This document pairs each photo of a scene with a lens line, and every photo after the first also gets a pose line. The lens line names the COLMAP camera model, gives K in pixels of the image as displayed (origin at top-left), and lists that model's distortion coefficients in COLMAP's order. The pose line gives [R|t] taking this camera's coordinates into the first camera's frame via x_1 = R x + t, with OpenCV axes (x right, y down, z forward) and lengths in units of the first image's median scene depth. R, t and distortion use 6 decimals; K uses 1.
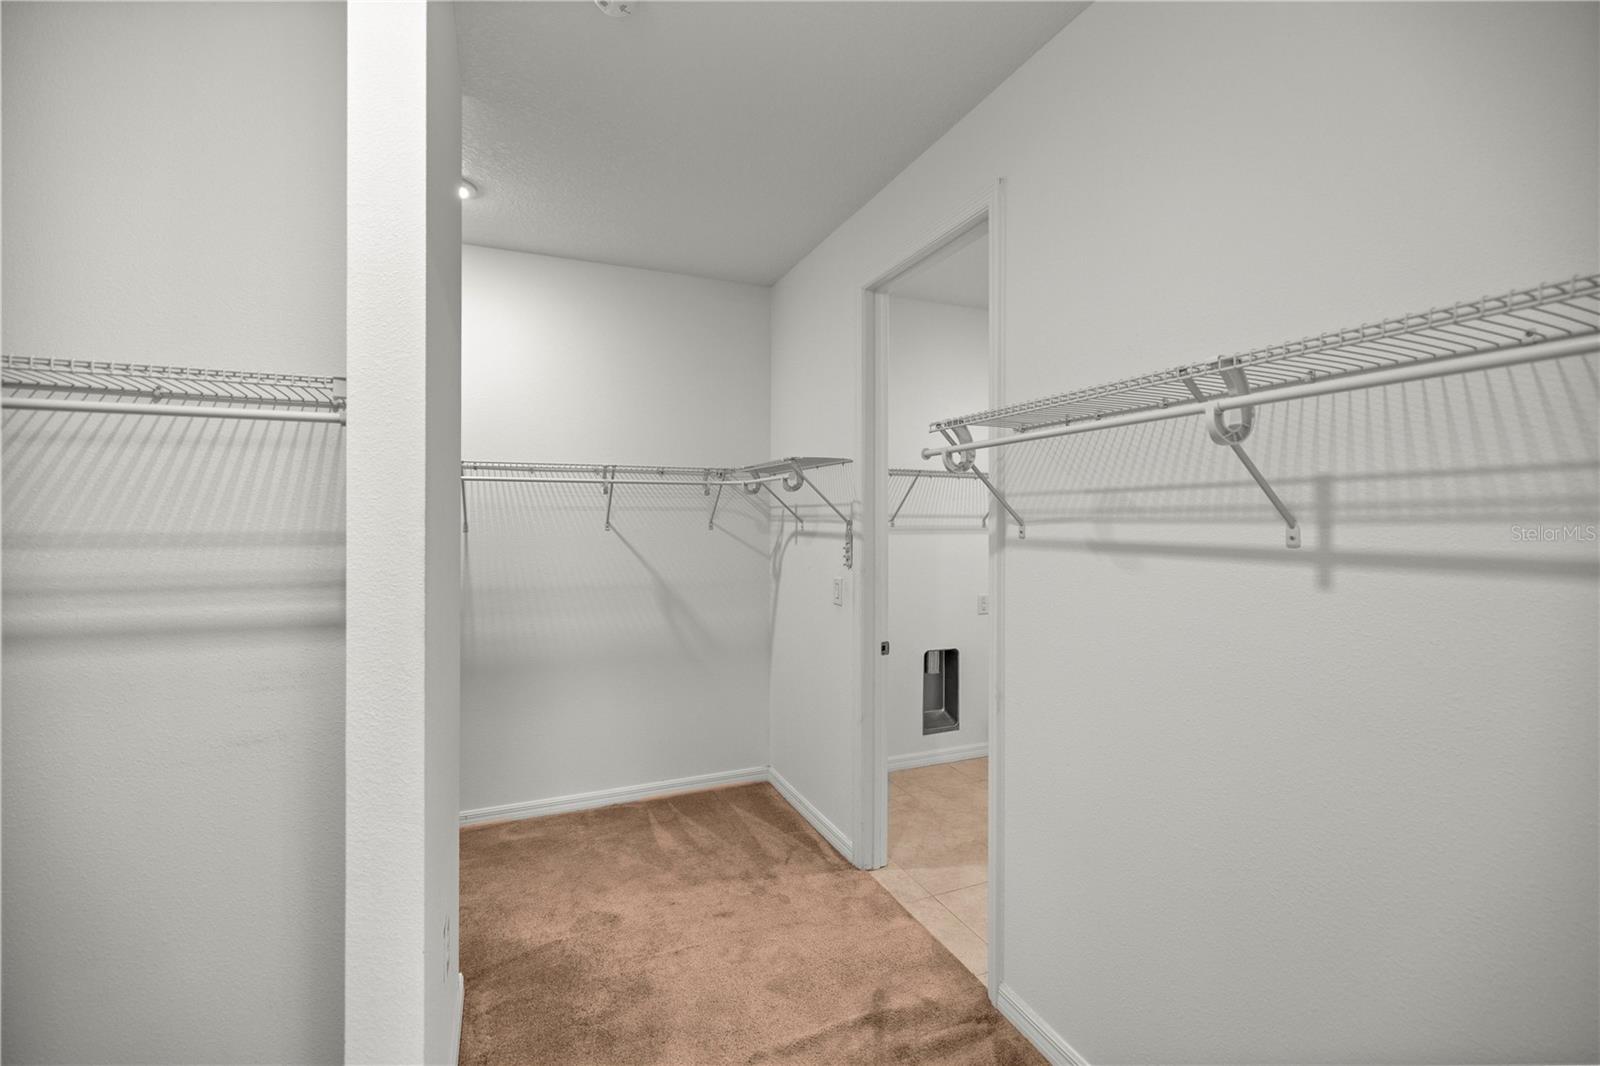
lens RADIAL K [[697.4, 0, 800.0], [0, 697.4, 533.0], [0, 0, 1]] dist [-0.000245, -0.000096]
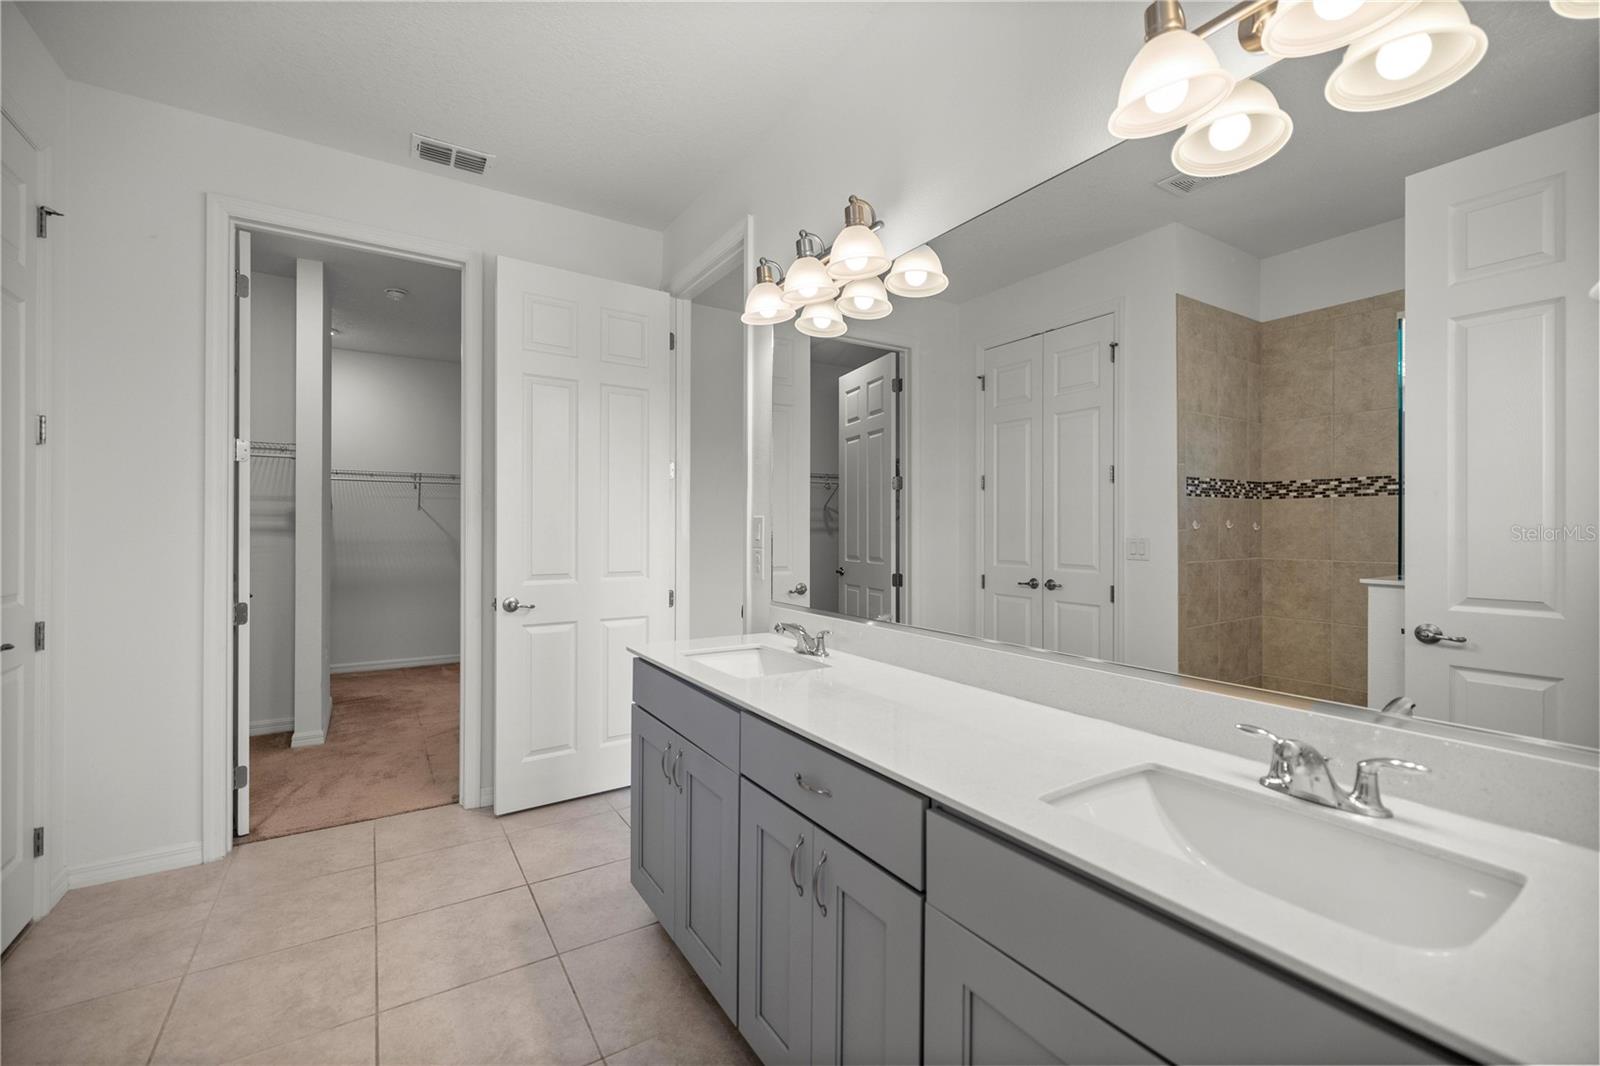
lens RADIAL K [[677.9, 0, 800.0], [0, 677.9, 533.0], [0, 0, 1]] dist [-0.001356, -0.000362]
pose [[0.982707, 0.000279, 0.185165, 0.319911], [0.001538, 0.999952, -0.009672, 0.065649], [-0.185159, 0.009789, 0.982660, -0.775999]]
